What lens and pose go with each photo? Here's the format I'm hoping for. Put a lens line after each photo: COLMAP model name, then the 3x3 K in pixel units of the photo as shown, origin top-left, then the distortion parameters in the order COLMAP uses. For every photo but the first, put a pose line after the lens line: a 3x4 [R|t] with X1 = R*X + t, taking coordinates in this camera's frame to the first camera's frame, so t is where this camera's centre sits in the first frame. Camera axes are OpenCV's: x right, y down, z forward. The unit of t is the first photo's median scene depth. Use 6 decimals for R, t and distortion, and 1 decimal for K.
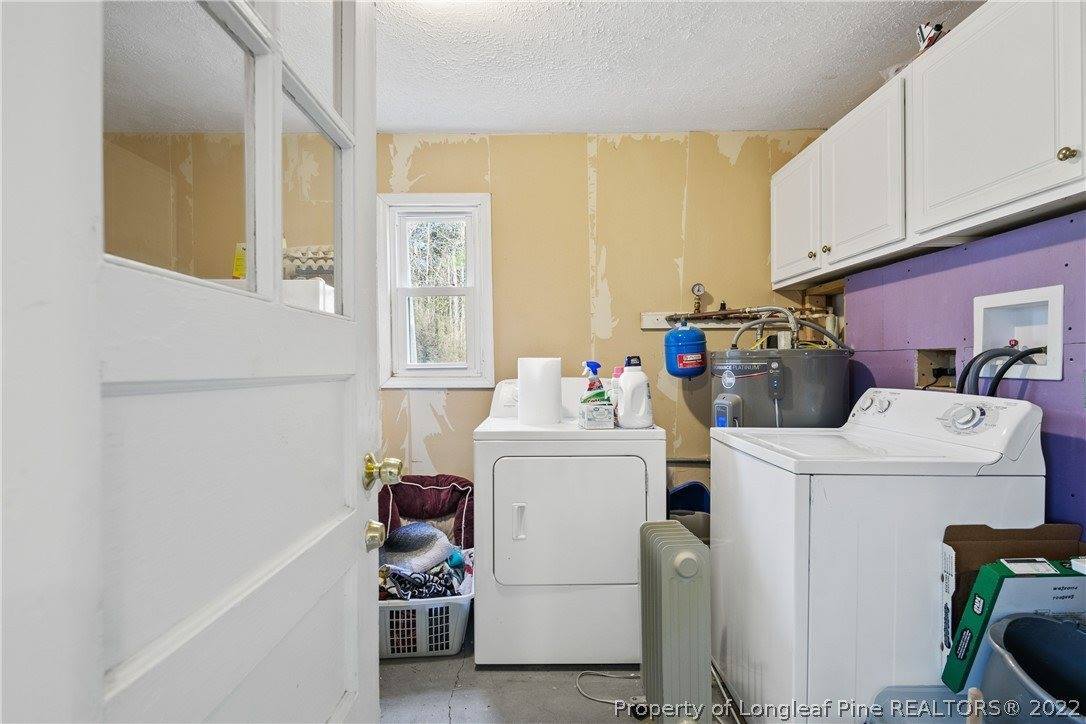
lens RADIAL K [[529.0, 0, 544.2], [0, 529.0, 366.9], [0, 0, 1]] dist [0.008709, -0.000761]
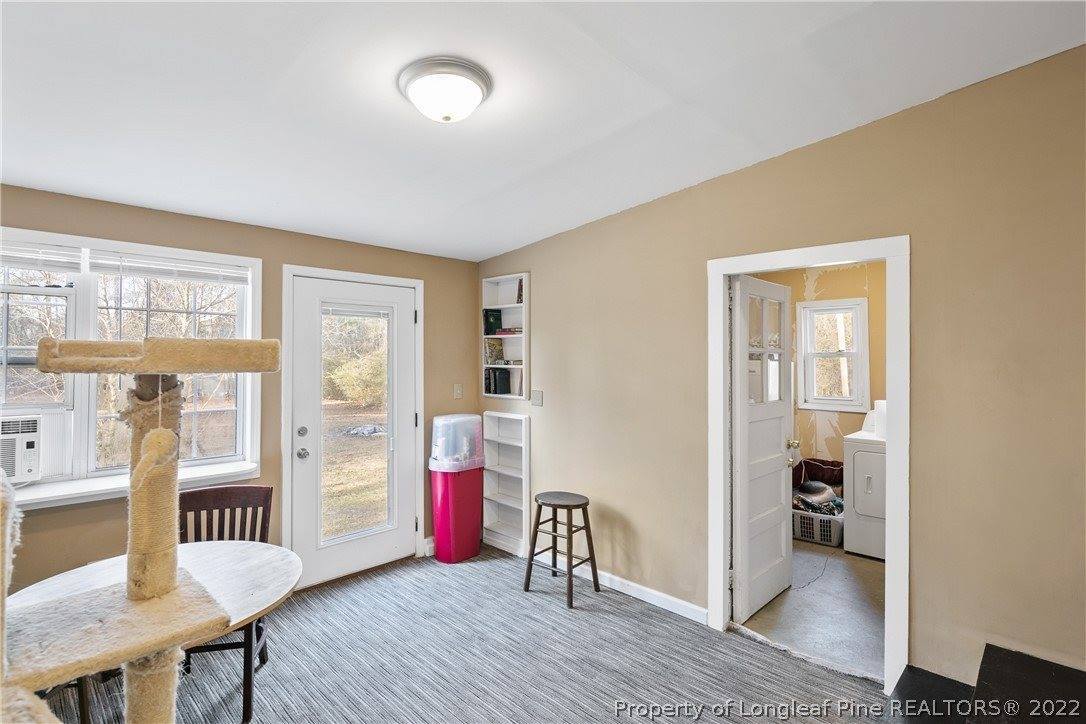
lens RADIAL K [[529.0, 0, 543.9], [0, 529.0, 358.0], [0, 0, 1]] dist [0.008709, -0.000761]
pose [[0.720293, 0.001097, -0.693670, 0.421748], [-0.005756, 0.999974, -0.004396, -0.155851], [0.693647, 0.007159, 0.720280, -1.192885]]
